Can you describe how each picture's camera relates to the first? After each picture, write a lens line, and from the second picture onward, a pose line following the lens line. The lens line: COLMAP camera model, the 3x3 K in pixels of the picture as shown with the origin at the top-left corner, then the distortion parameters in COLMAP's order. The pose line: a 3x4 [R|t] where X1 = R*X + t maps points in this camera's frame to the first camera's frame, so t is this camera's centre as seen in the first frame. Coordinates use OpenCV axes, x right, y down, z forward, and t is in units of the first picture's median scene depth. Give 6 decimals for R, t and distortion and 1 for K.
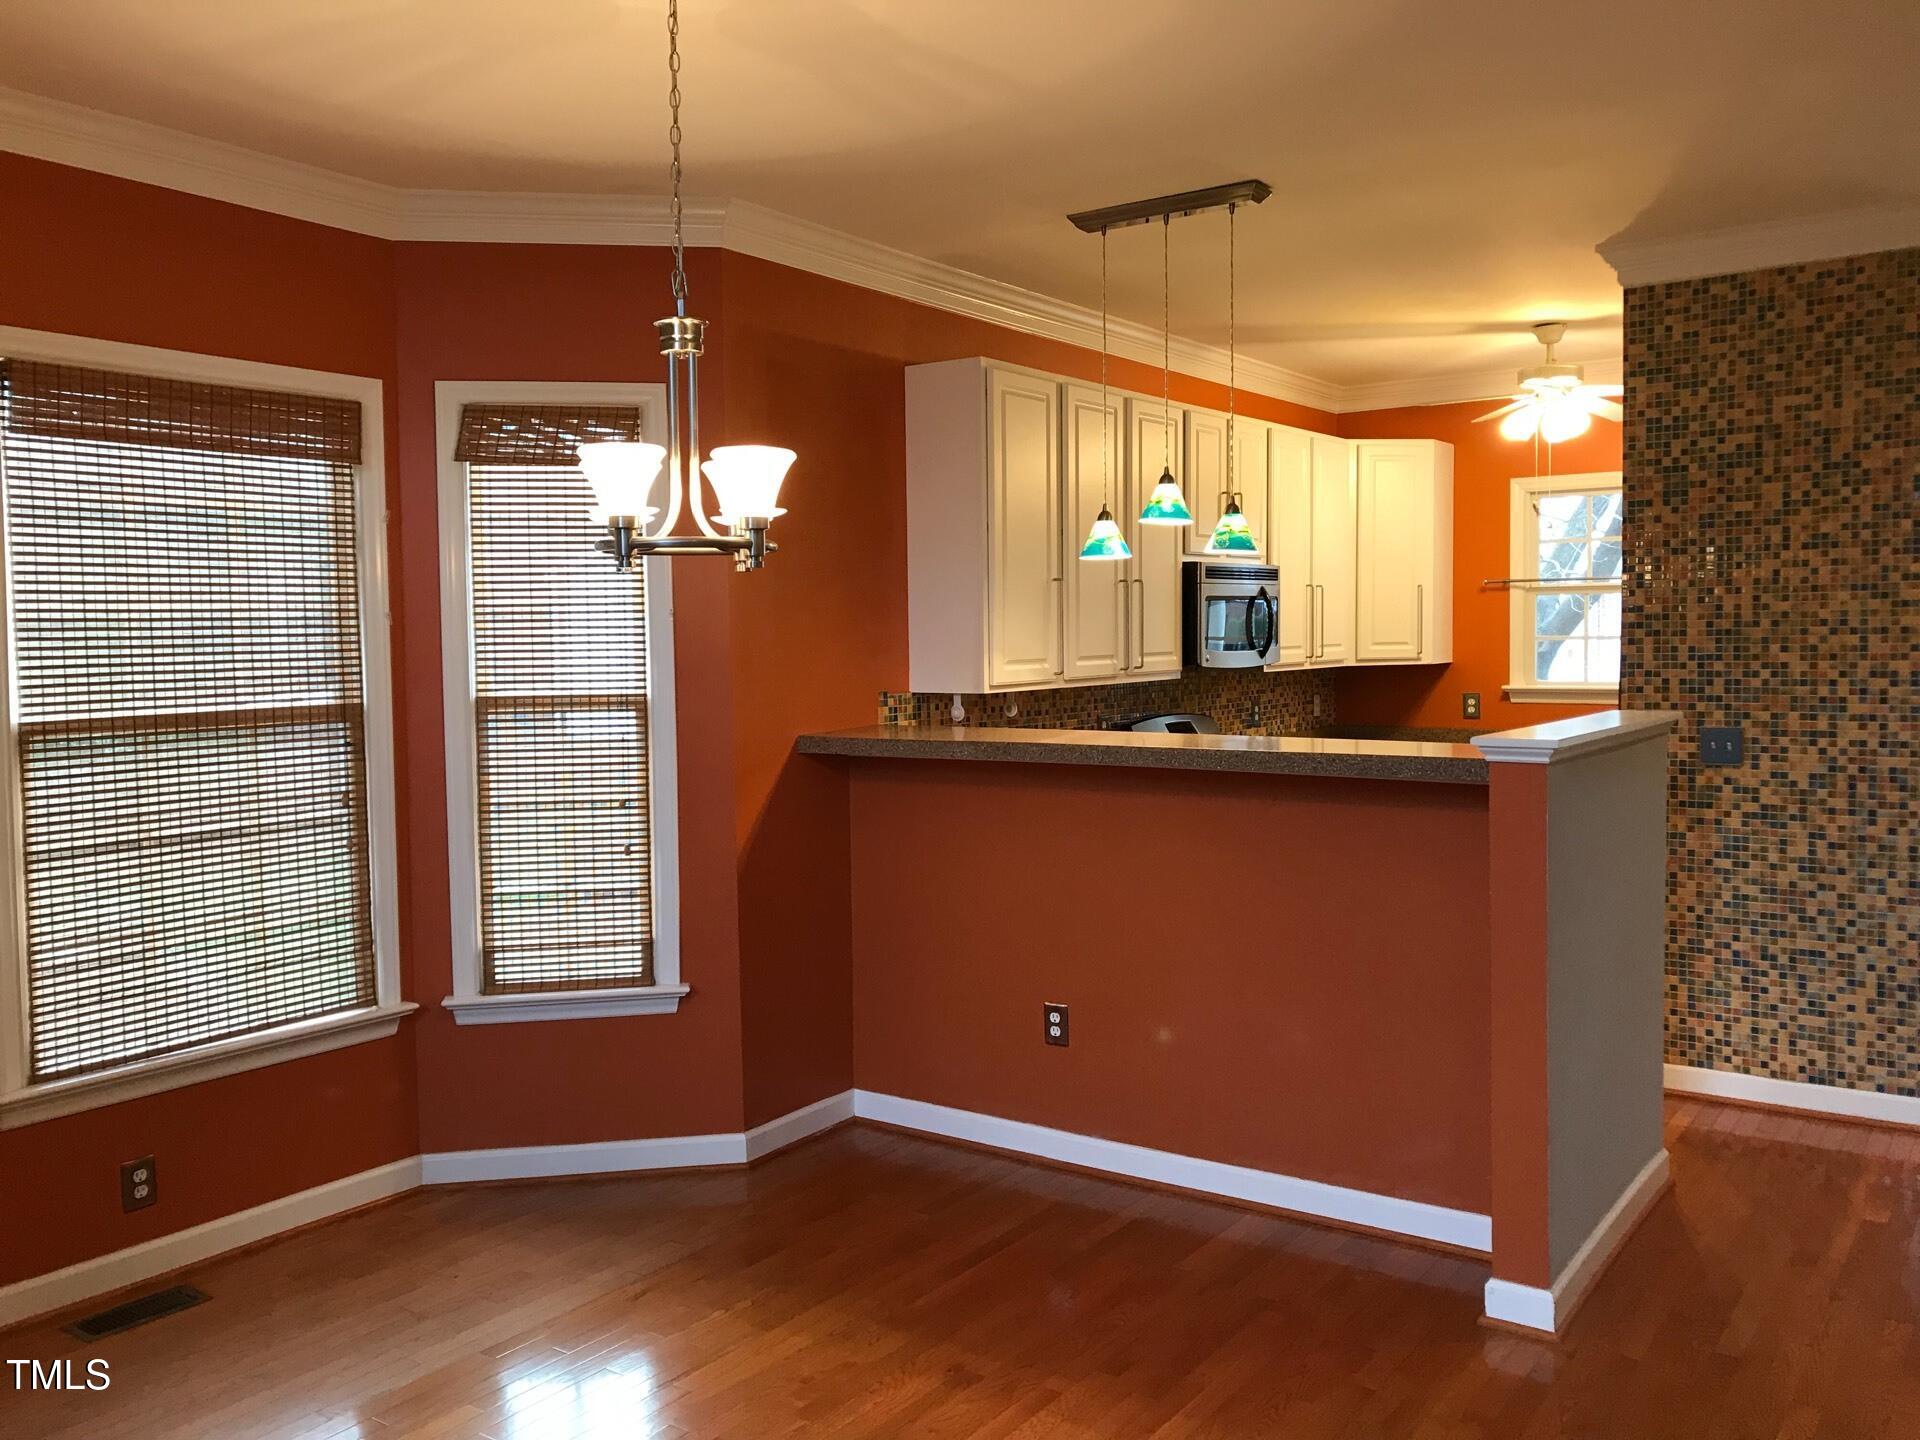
lens RADIAL K [[1603.0, 0, 952.3], [0, 1603.0, 715.9], [0, 0, 1]] dist [0.060109, -0.038720]
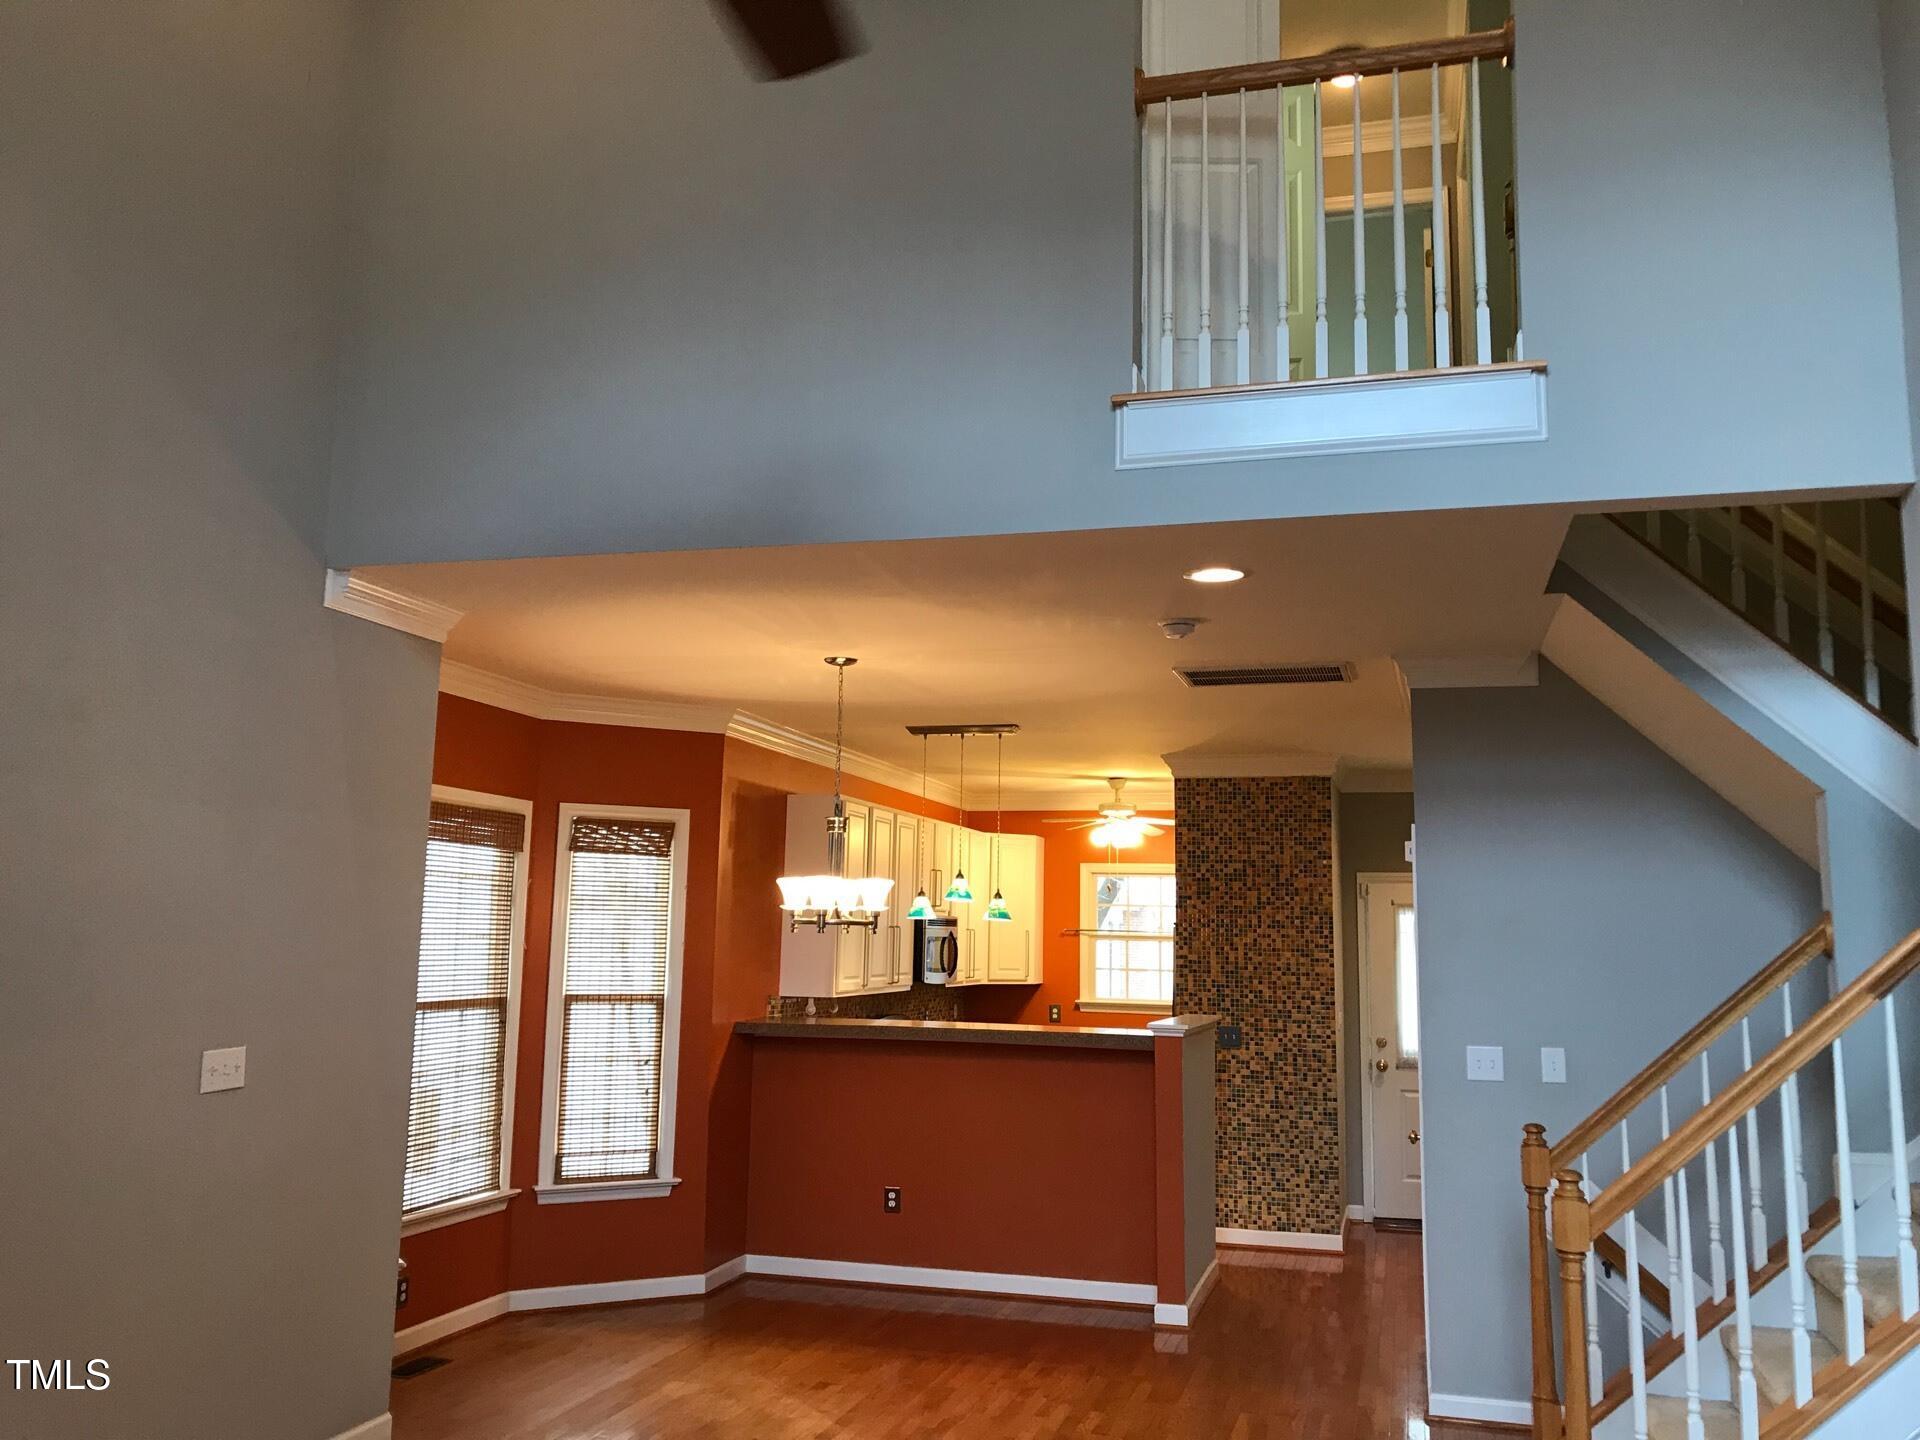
lens RADIAL K [[1603.0, 0, 966.7], [0, 1603.0, 713.1], [0, 0, 1]] dist [0.060109, -0.038720]
pose [[0.941600, 0.079206, 0.327284, -0.421419], [-0.014313, 0.980478, -0.196106, 0.021362], [-0.336428, 0.179969, 0.924352, -0.626500]]
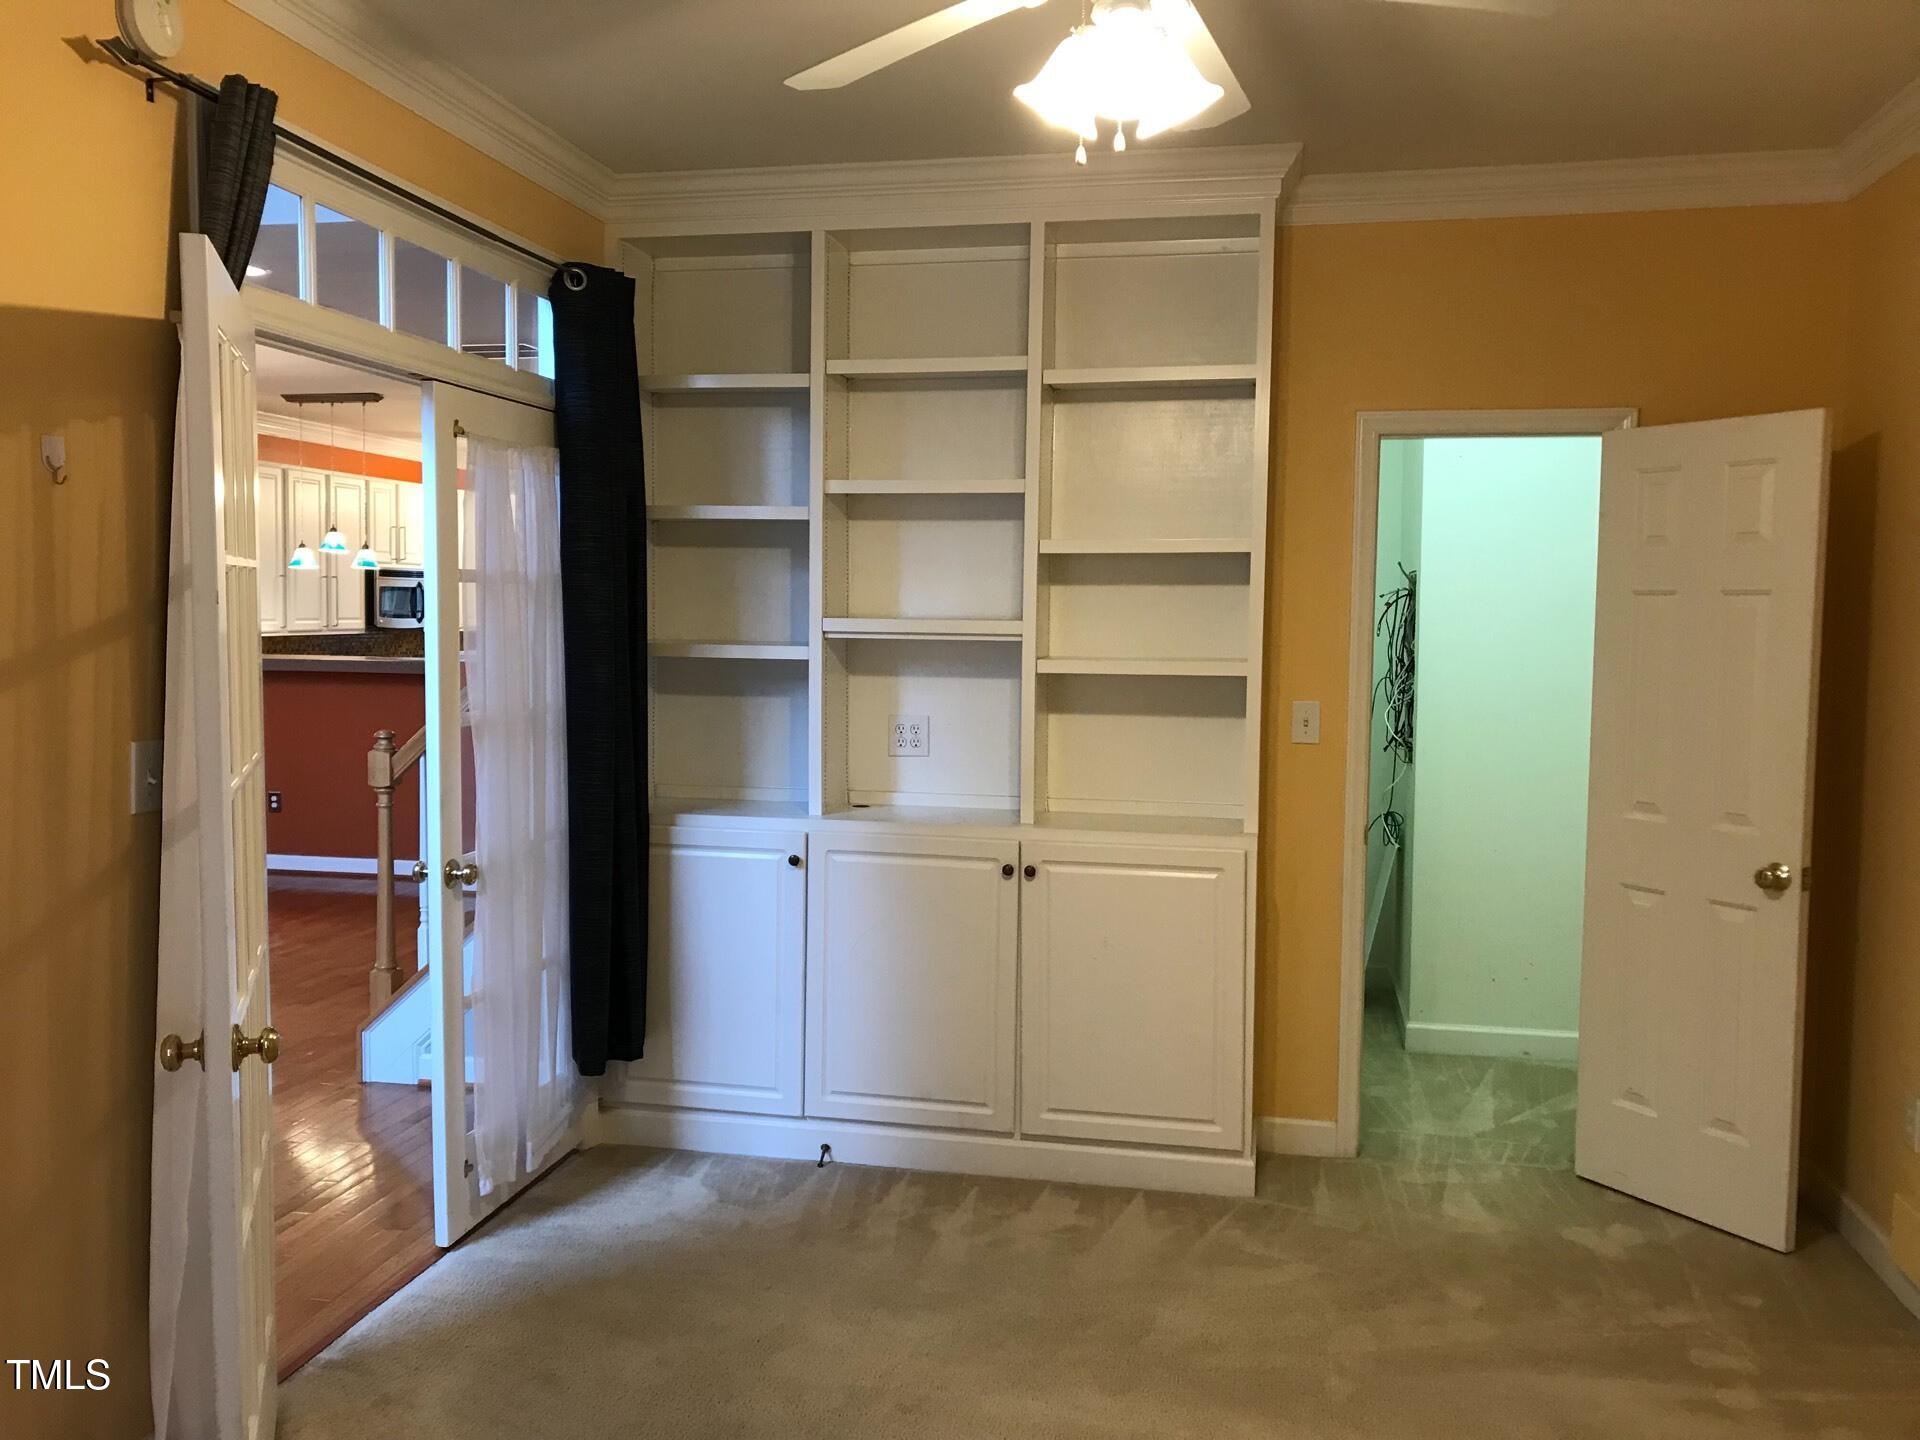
lens RADIAL K [[1603.0, 0, 942.7], [0, 1603.0, 714.4], [0, 0, 1]] dist [0.060109, -0.038720]
pose [[0.917177, -0.000248, 0.398479, 0.022912], [-0.004682, 0.999924, 0.011397, 0.052943], [-0.398452, -0.012318, 0.917107, -1.088395]]
